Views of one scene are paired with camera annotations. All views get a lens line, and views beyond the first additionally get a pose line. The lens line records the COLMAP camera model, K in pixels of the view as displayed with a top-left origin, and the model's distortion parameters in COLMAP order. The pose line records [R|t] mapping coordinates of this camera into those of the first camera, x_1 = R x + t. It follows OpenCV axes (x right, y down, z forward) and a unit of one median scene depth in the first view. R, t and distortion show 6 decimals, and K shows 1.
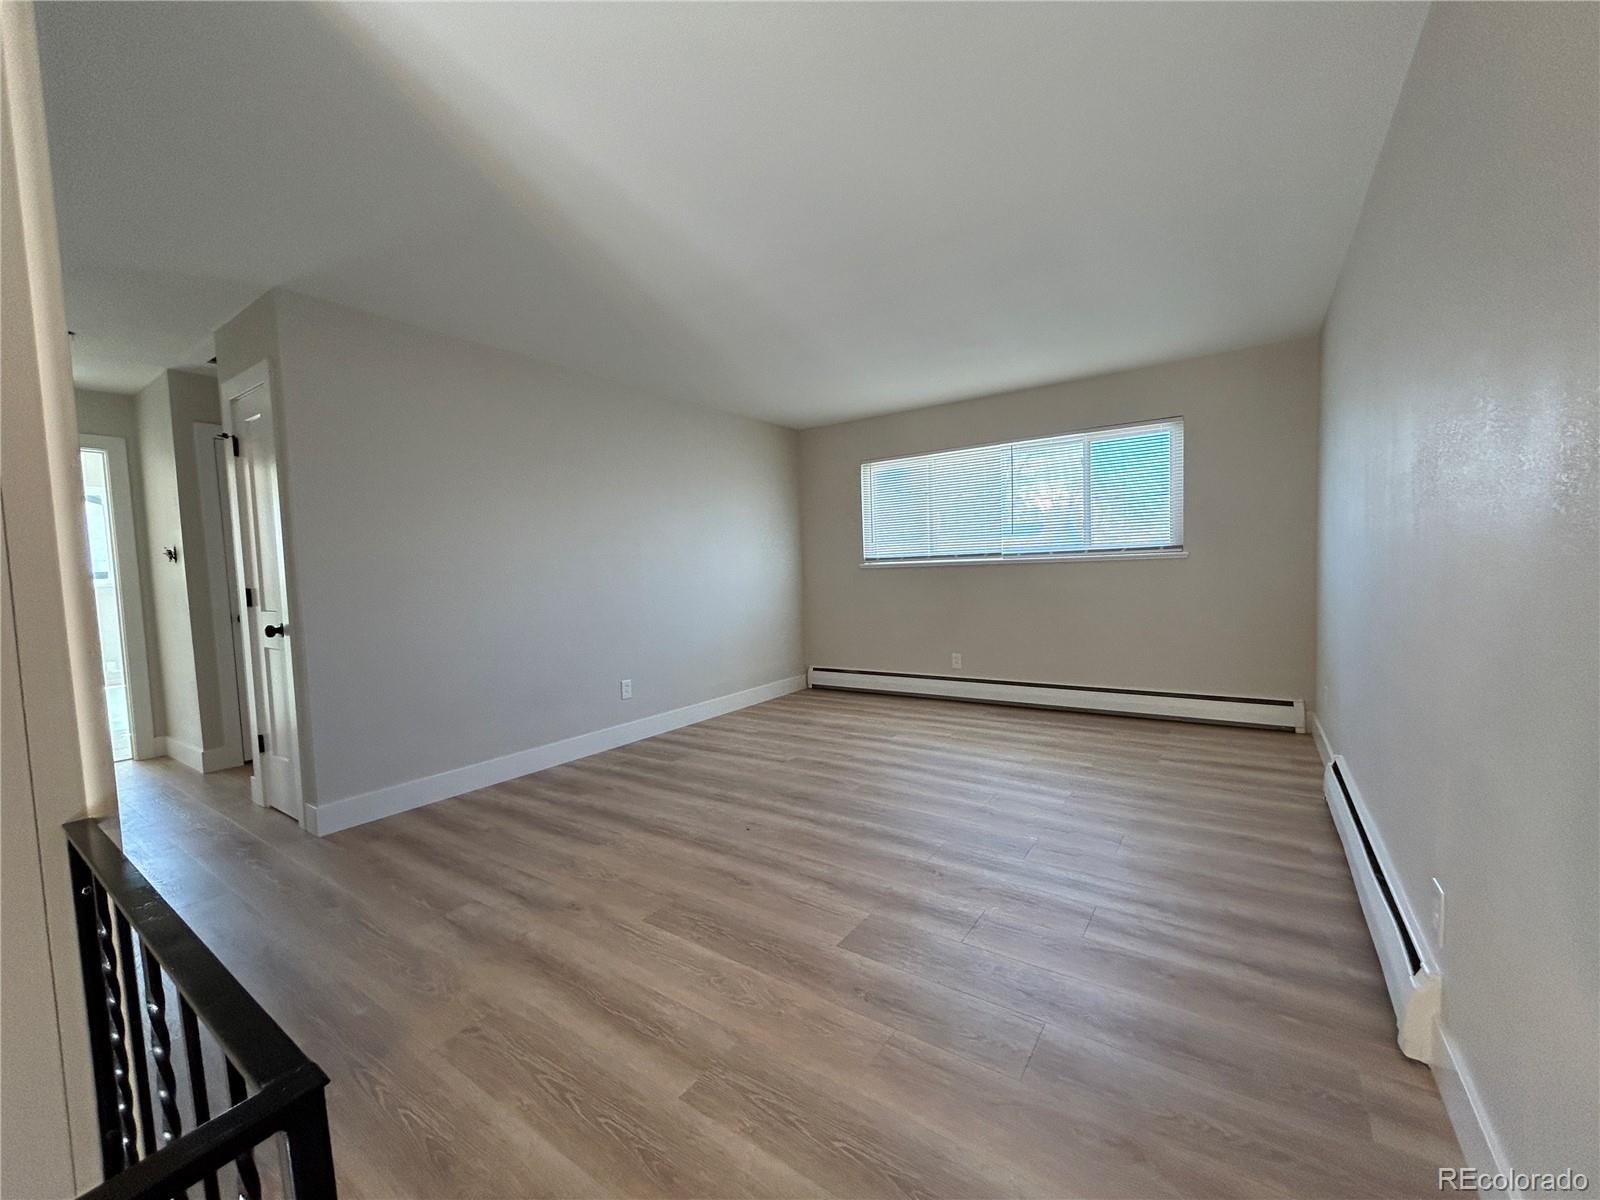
lens RADIAL K [[645.6, 0, 809.6], [0, 645.6, 595.4], [0, 0, 1]] dist [0.001483, 0.001310]
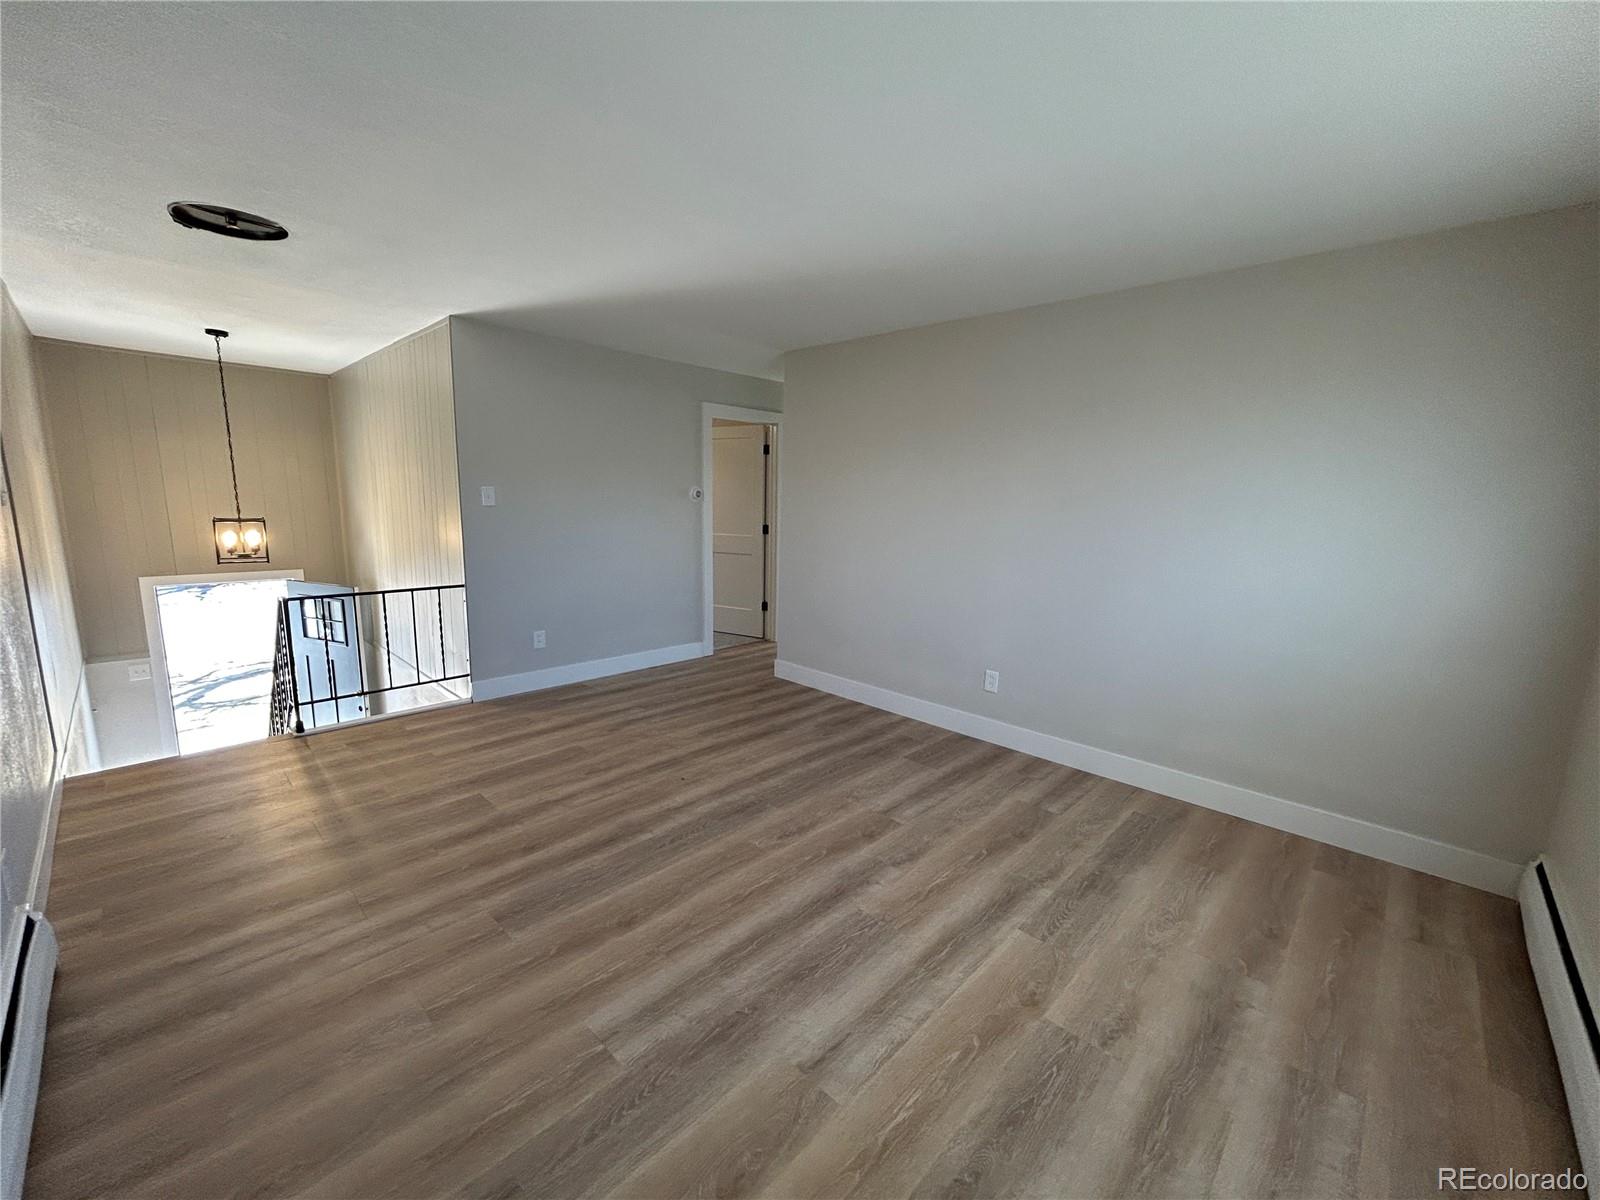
lens RADIAL K [[645.6, 0, 814.4], [0, 645.6, 586.8], [0, 0, 1]] dist [0.001483, 0.001310]
pose [[-0.153024, 0.178900, -0.971894, 0.813422], [-0.063326, 0.979681, 0.190304, -0.191459], [0.986191, 0.090667, -0.138586, 1.165528]]
